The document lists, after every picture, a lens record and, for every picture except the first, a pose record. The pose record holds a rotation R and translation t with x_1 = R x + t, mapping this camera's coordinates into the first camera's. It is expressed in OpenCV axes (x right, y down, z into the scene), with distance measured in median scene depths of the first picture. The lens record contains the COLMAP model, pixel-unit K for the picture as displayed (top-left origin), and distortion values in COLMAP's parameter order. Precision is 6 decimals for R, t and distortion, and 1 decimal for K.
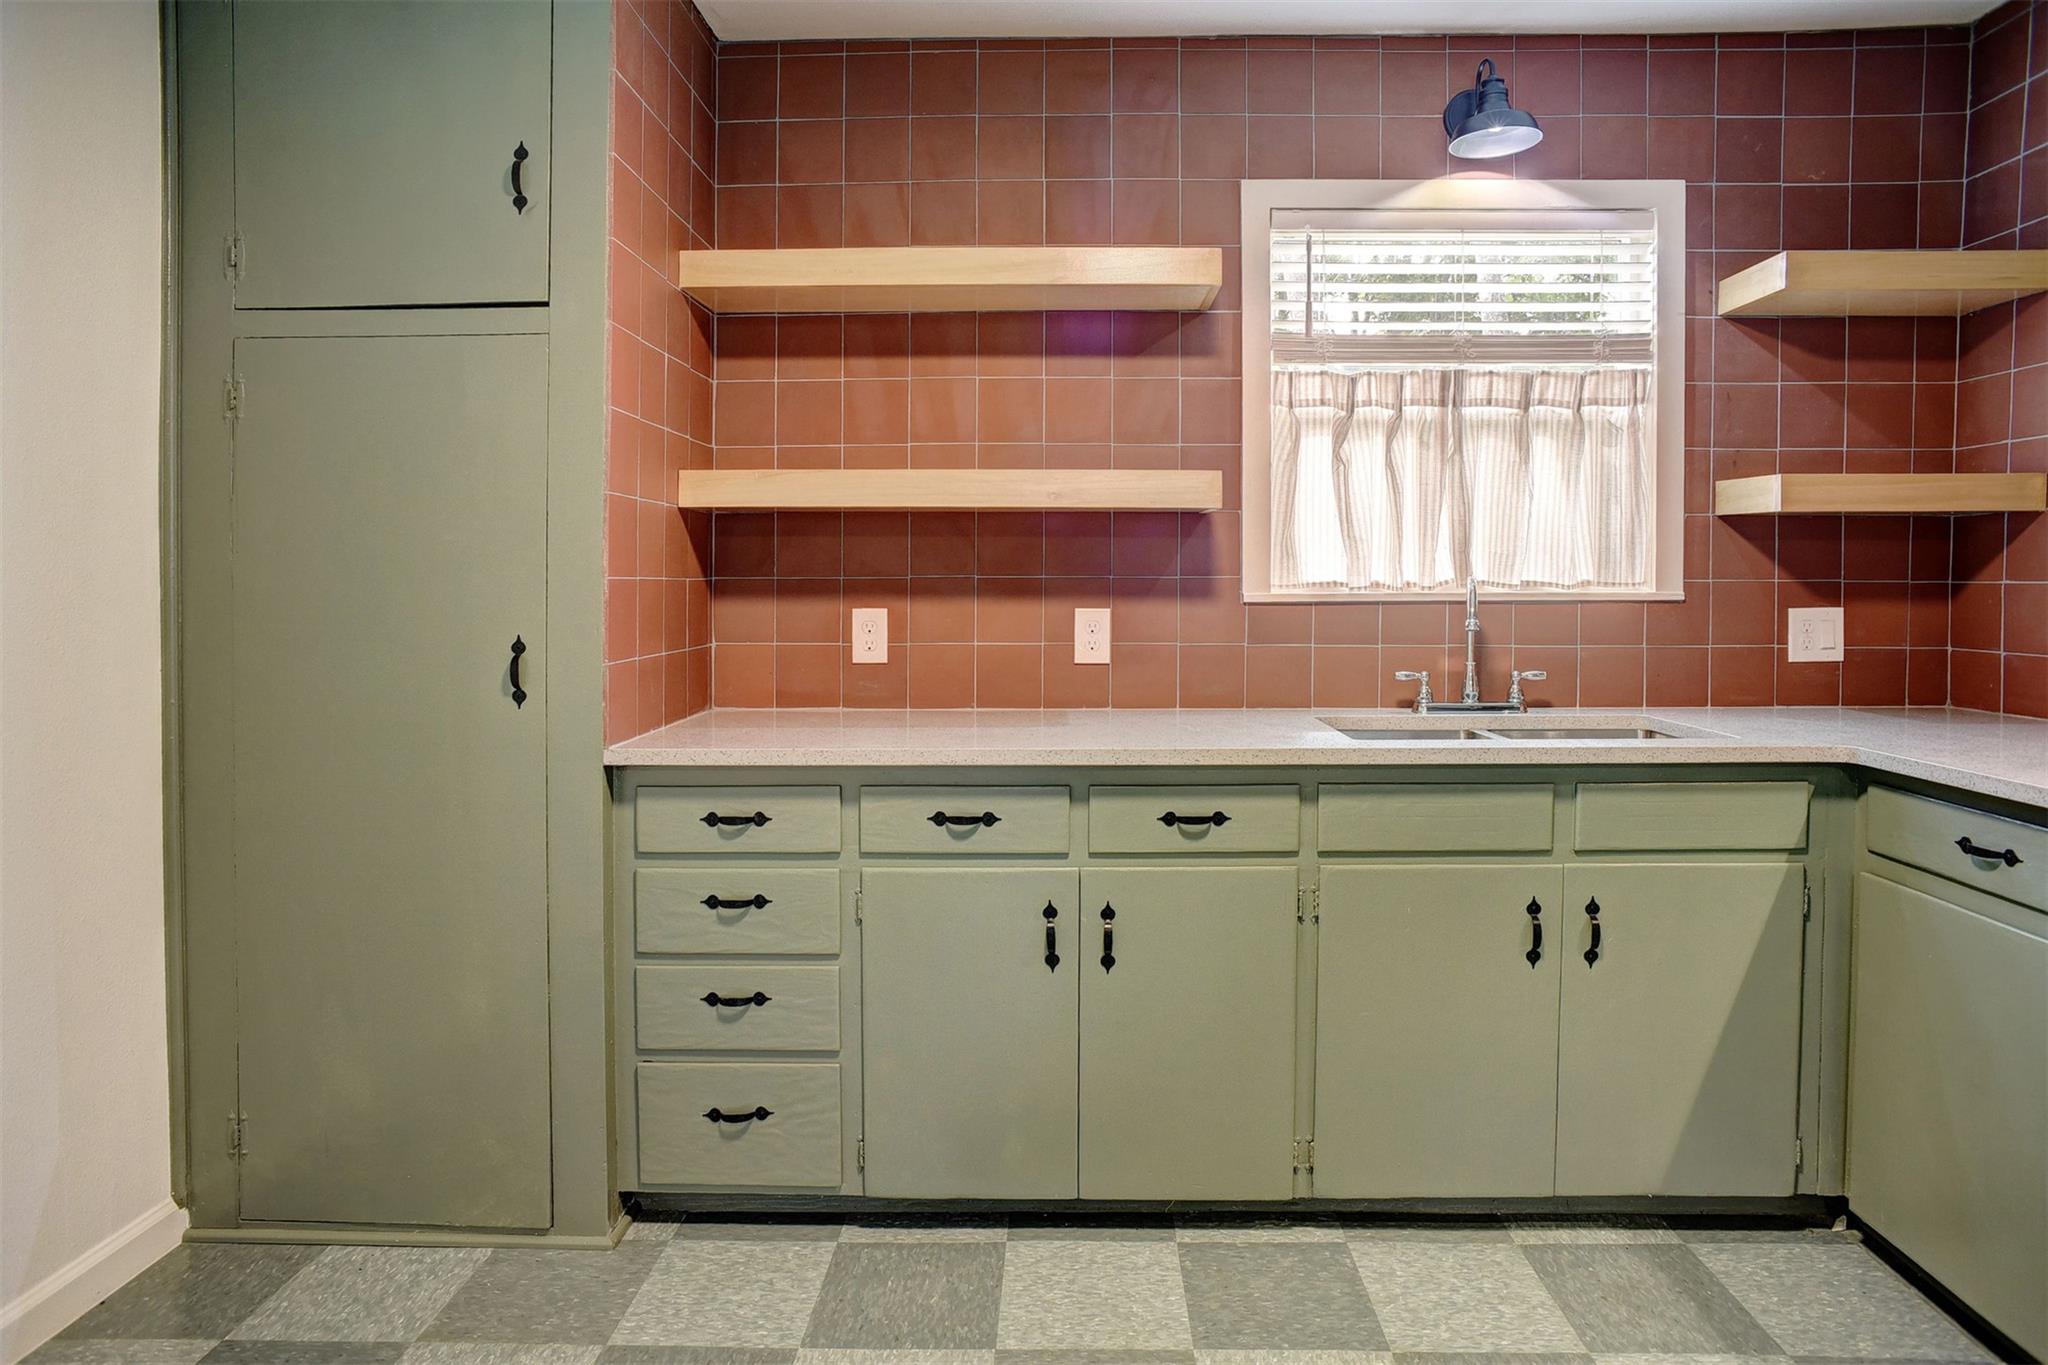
lens RADIAL K [[1210.0, 0, 1055.8], [0, 1210.0, 594.4], [0, 0, 1]] dist [-0.076945, 0.048277]
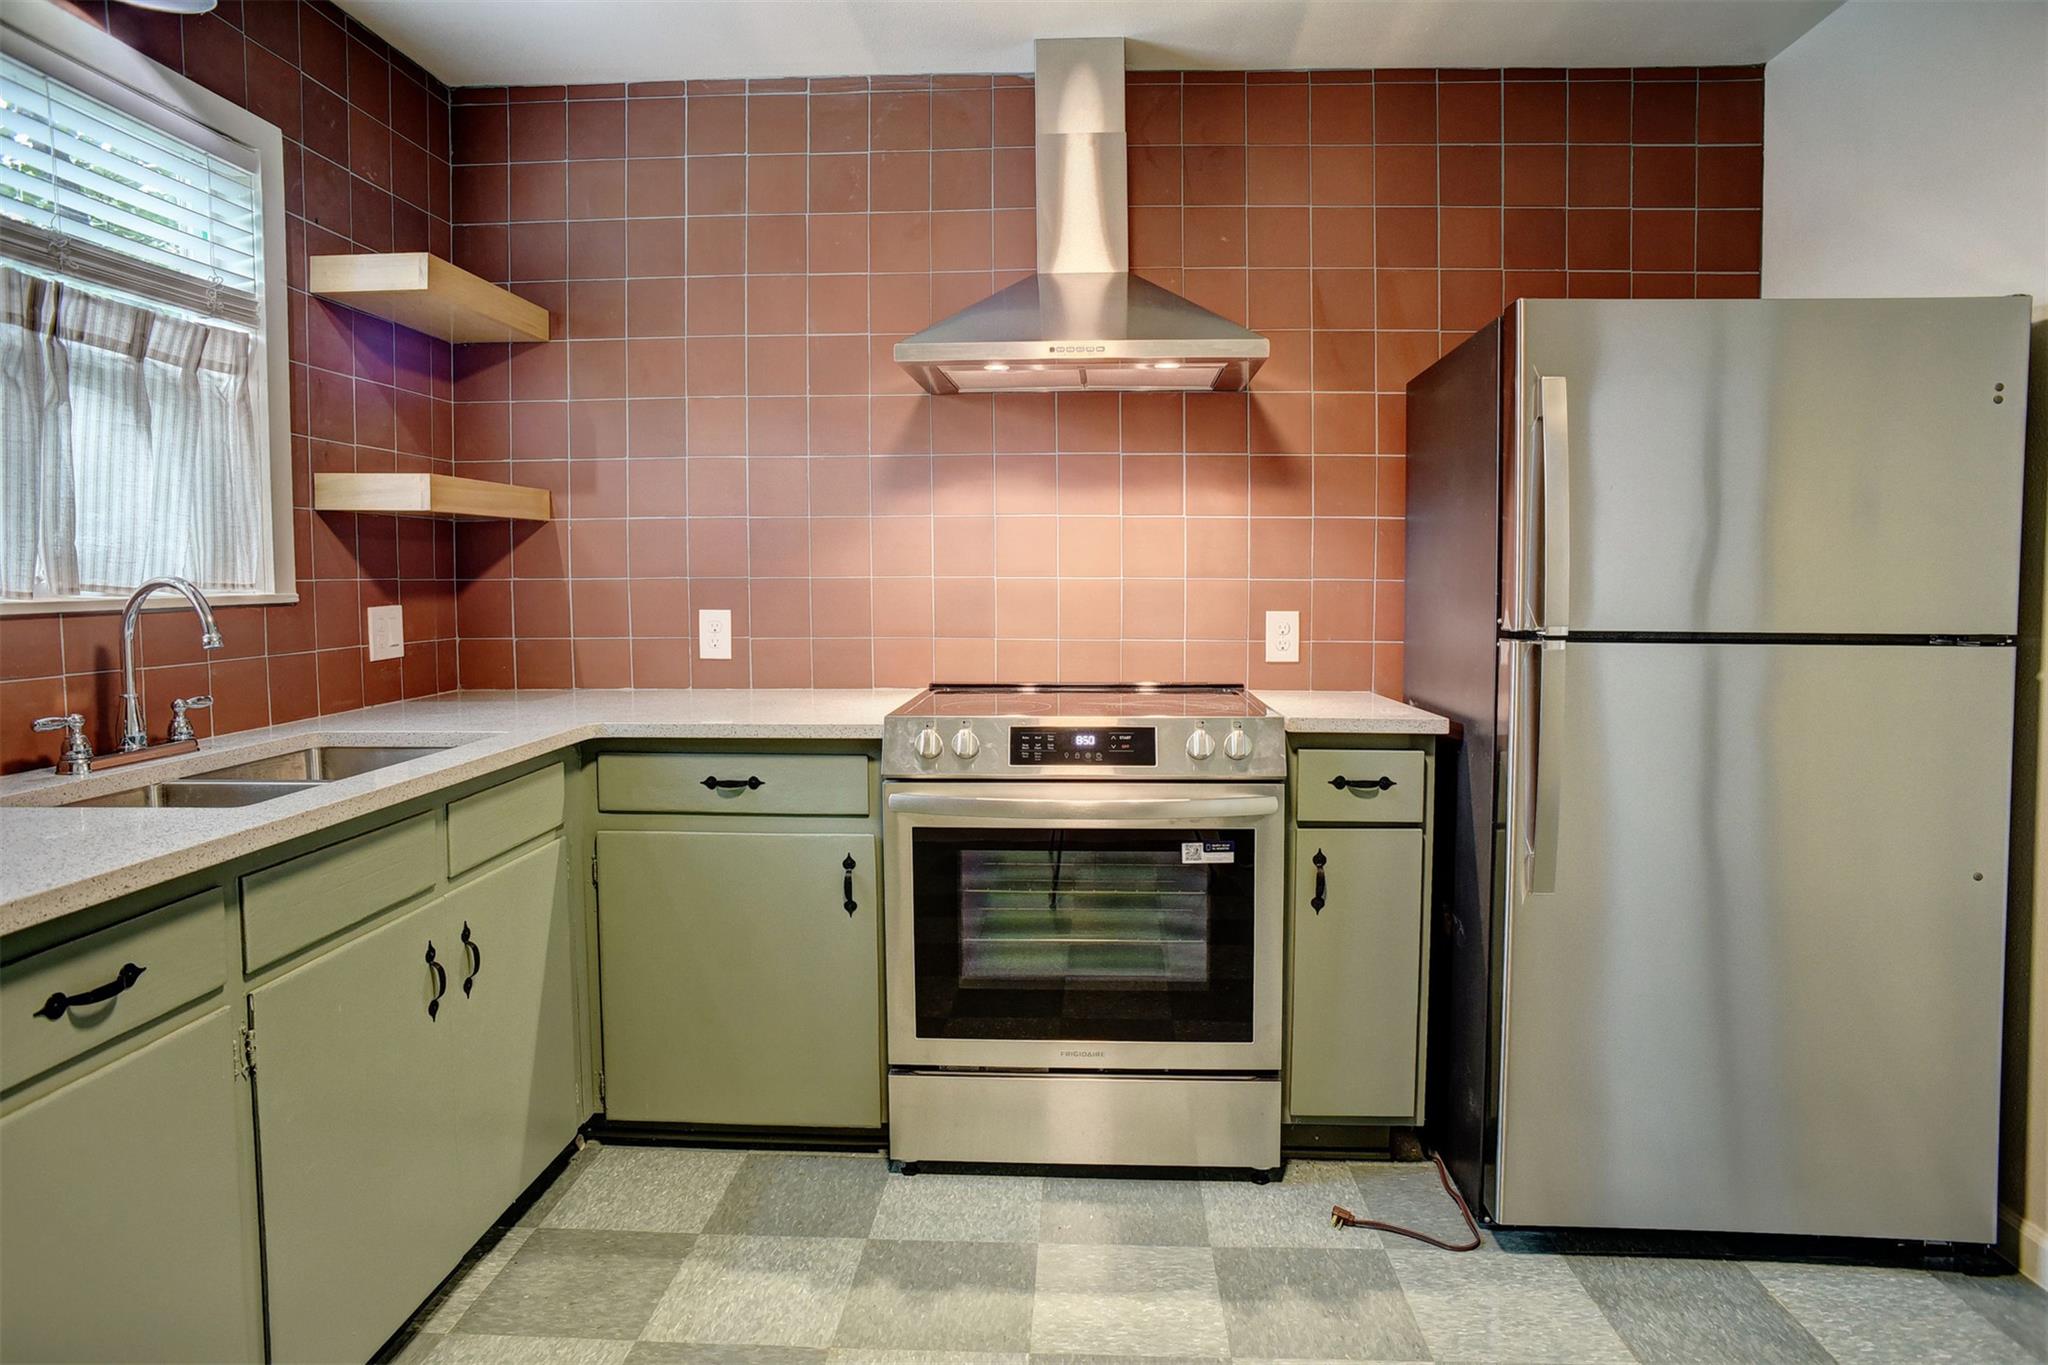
lens RADIAL K [[1210.0, 0, 1003.2], [0, 1210.0, 634.2], [0, 0, 1]] dist [-0.076945, 0.048277]
pose [[0.032363, -0.052769, 0.998082, -0.396231], [0.023290, 0.998374, 0.052029, -0.005791], [-0.999205, 0.021562, 0.033539, 0.486595]]
